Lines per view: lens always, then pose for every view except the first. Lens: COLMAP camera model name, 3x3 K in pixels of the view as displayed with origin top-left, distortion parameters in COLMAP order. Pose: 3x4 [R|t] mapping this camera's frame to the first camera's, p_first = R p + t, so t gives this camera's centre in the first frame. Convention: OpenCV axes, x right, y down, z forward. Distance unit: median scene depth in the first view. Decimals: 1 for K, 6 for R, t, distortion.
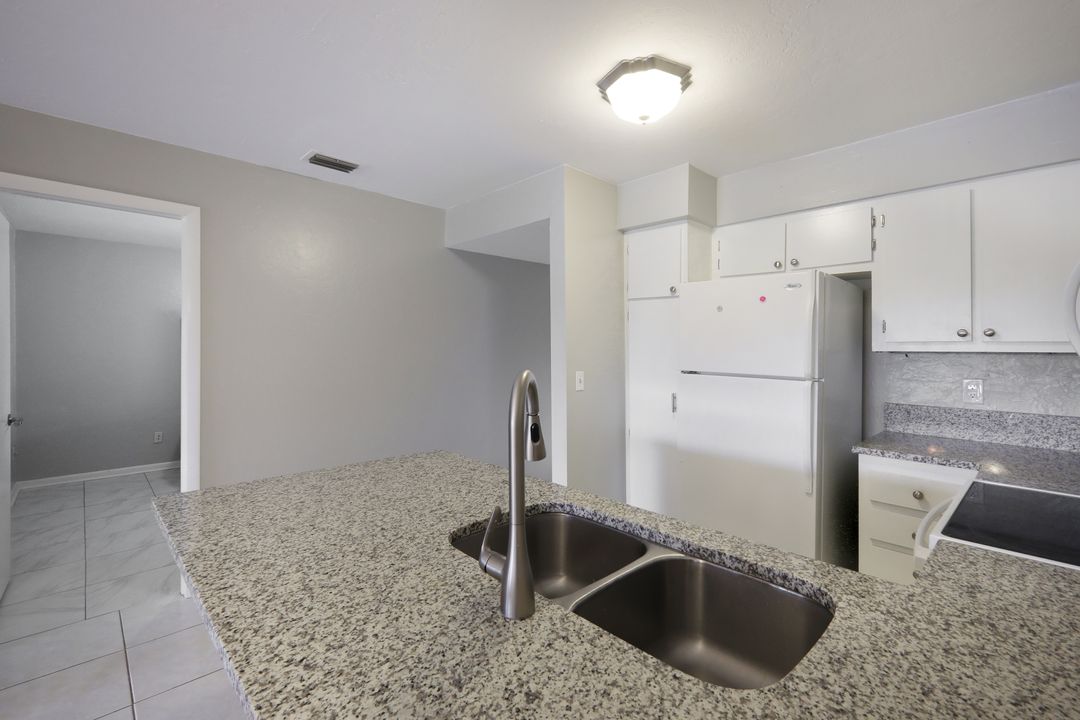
lens RADIAL K [[476.0, 0, 548.8], [0, 476.0, 357.7], [0, 0, 1]] dist [-0.000388, -0.000306]
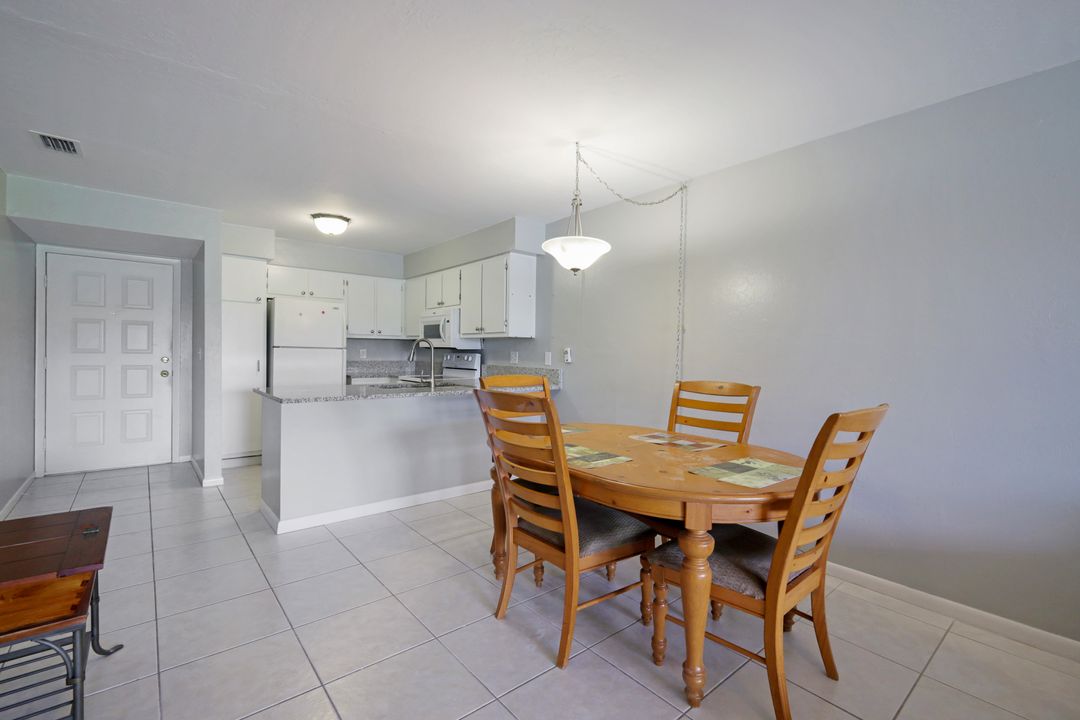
lens RADIAL K [[476.0, 0, 541.8], [0, 476.0, 358.2], [0, 0, 1]] dist [-0.000388, -0.000306]
pose [[0.082415, -0.021126, 0.996374, -2.758976], [0.007373, 0.999761, 0.020588, 0.082187], [-0.996571, 0.005649, 0.082552, -0.305351]]
